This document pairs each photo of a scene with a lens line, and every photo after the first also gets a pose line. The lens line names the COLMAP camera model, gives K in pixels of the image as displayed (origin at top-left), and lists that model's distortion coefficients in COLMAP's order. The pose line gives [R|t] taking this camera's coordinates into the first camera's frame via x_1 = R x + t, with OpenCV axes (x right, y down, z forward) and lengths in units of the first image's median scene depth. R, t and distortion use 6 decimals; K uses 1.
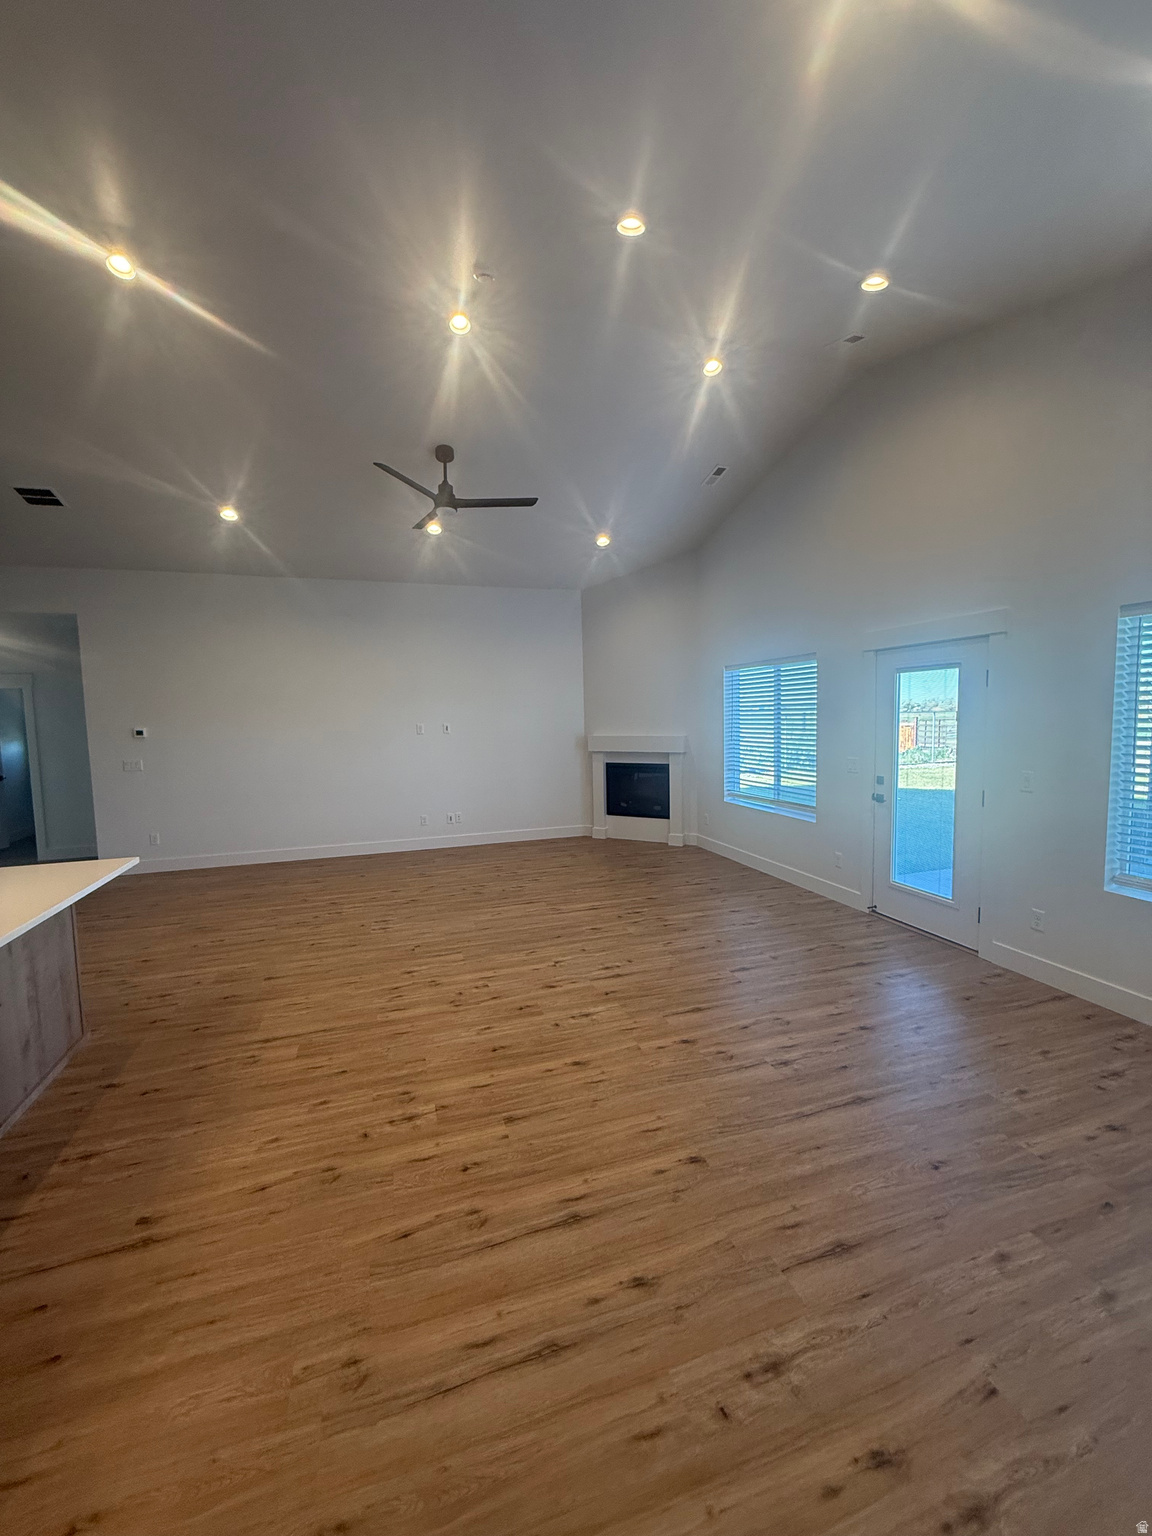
lens RADIAL K [[612.6, 0, 577.9], [0, 612.6, 762.2], [0, 0, 1]] dist [0.002187, -0.000549]
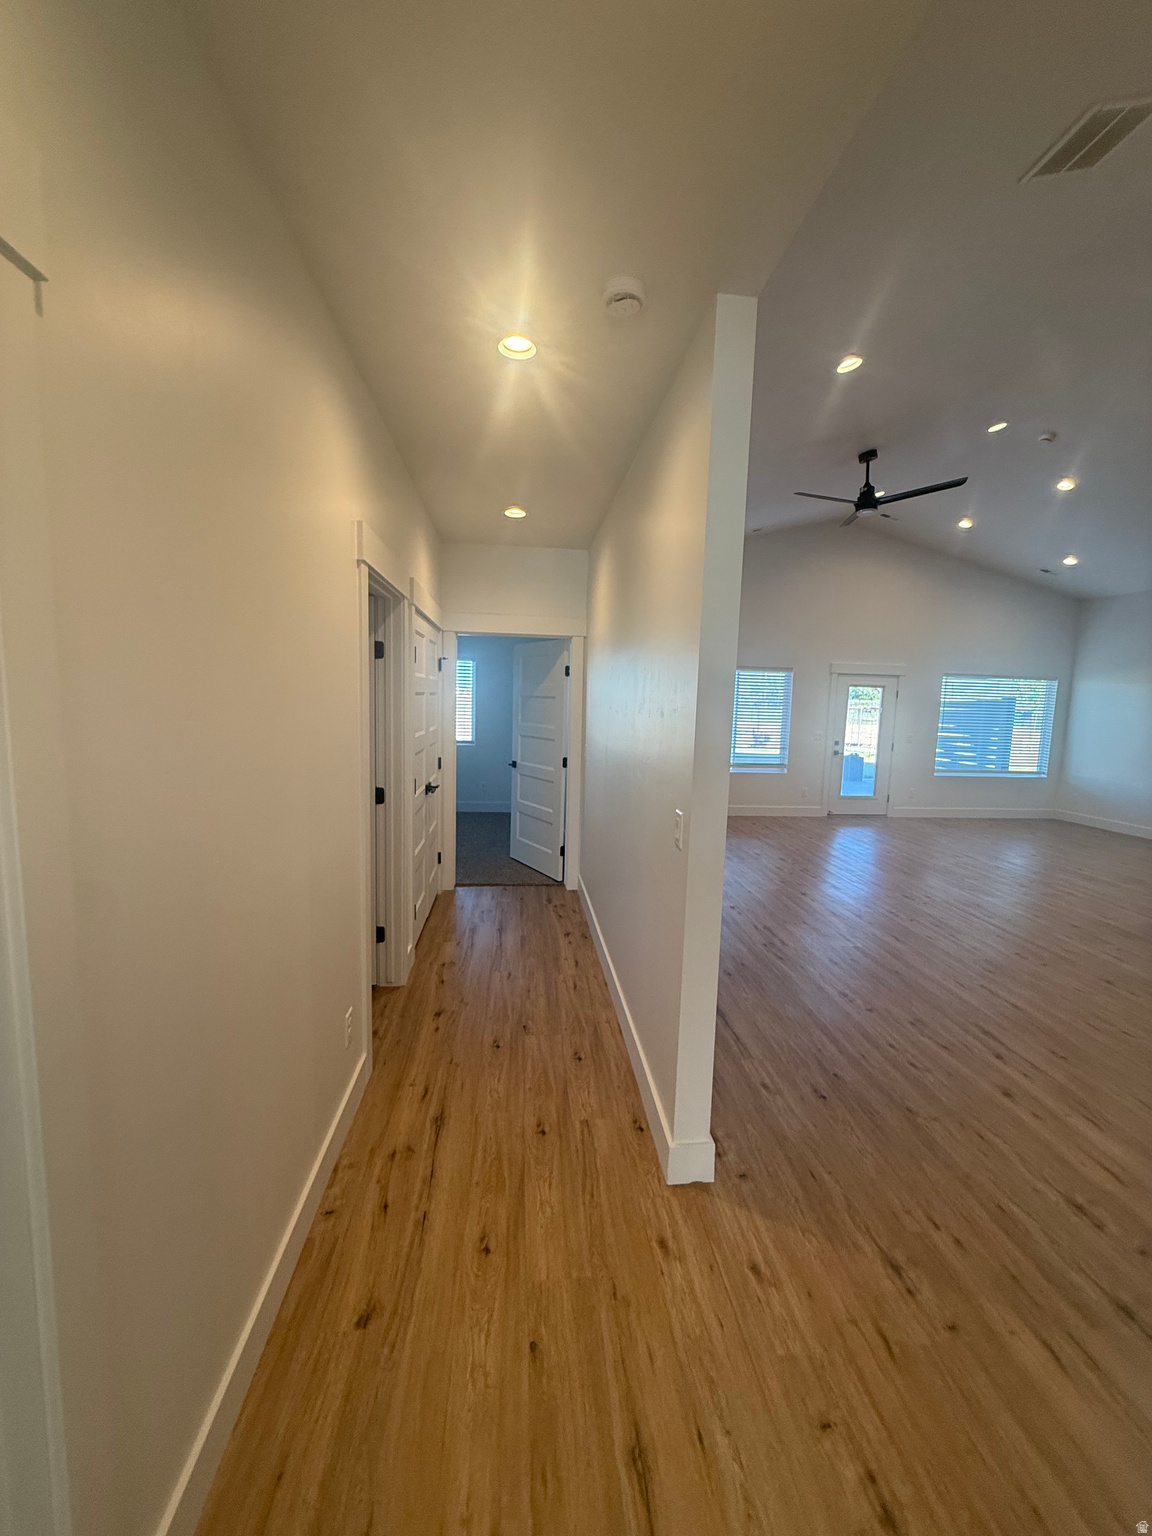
lens RADIAL K [[612.6, 0, 577.2], [0, 612.6, 764.5], [0, 0, 1]] dist [0.002187, -0.000549]
pose [[0.213675, -0.077909, 0.973793, -2.207727], [0.040301, 0.996669, 0.070896, -0.102596], [-0.976073, 0.024096, 0.216104, 2.009568]]
